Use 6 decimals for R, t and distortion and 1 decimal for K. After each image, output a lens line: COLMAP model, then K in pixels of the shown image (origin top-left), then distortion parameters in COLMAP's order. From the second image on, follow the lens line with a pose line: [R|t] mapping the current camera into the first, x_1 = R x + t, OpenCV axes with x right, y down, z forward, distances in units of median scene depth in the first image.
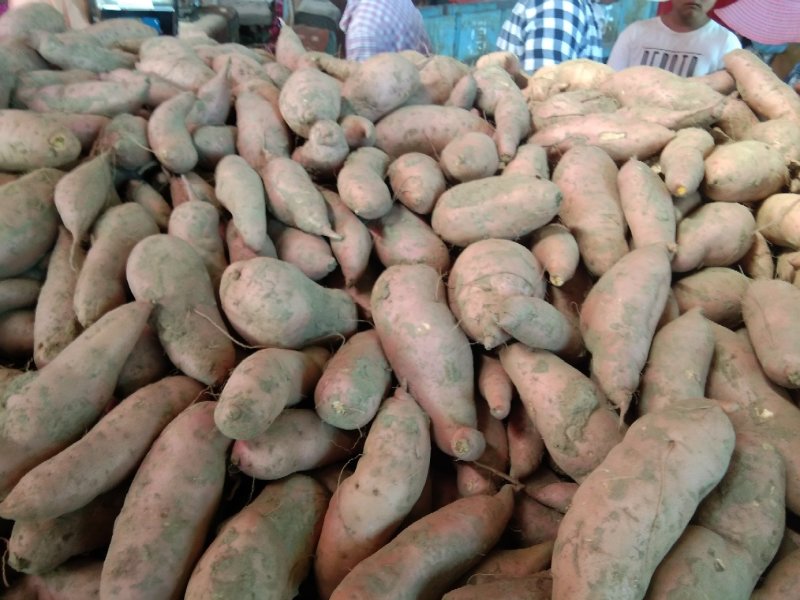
lens RADIAL K [[668.6, 0, 400.0], [0, 668.6, 300.0], [0, 0, 1]] dist [0.139779, -0.230846]
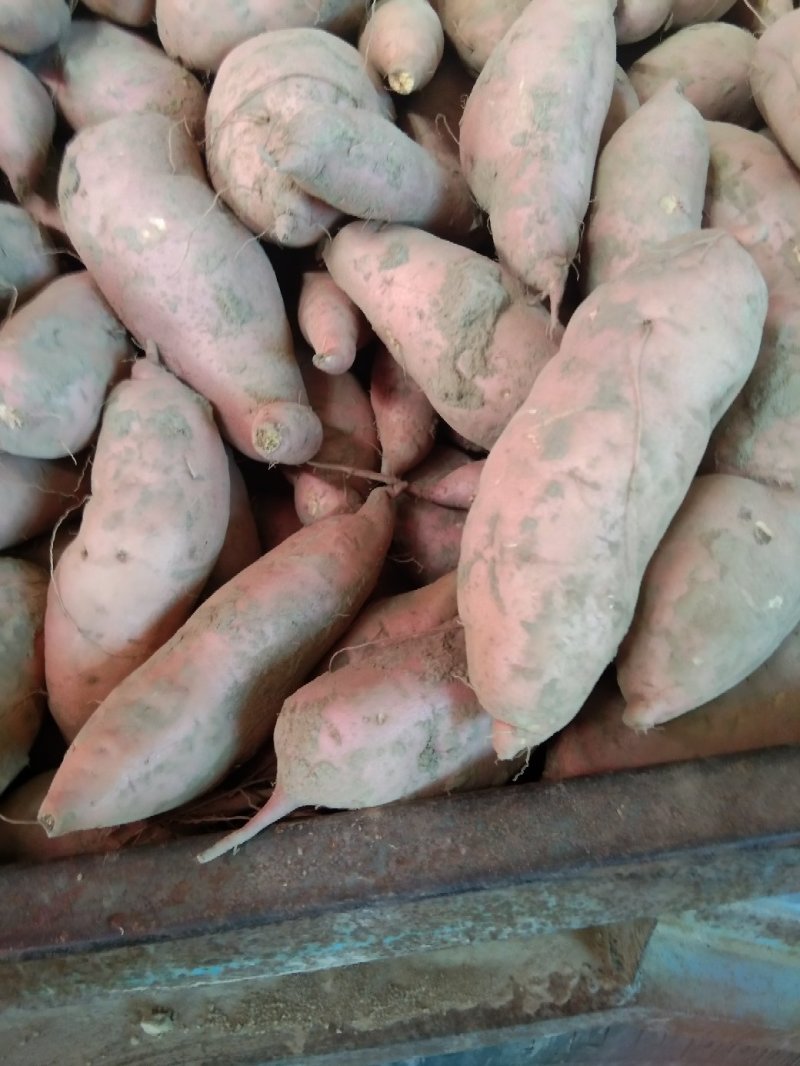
lens RADIAL K [[890.8, 0, 383.4], [0, 890.8, 532.0], [0, 0, 1]] dist [0.139779, -0.230846]
pose [[0.972604, -0.228389, 0.043368, 0.128968], [0.209149, 0.941110, 0.265647, 0.118818], [-0.101485, -0.249299, 0.963094, 0.300799]]
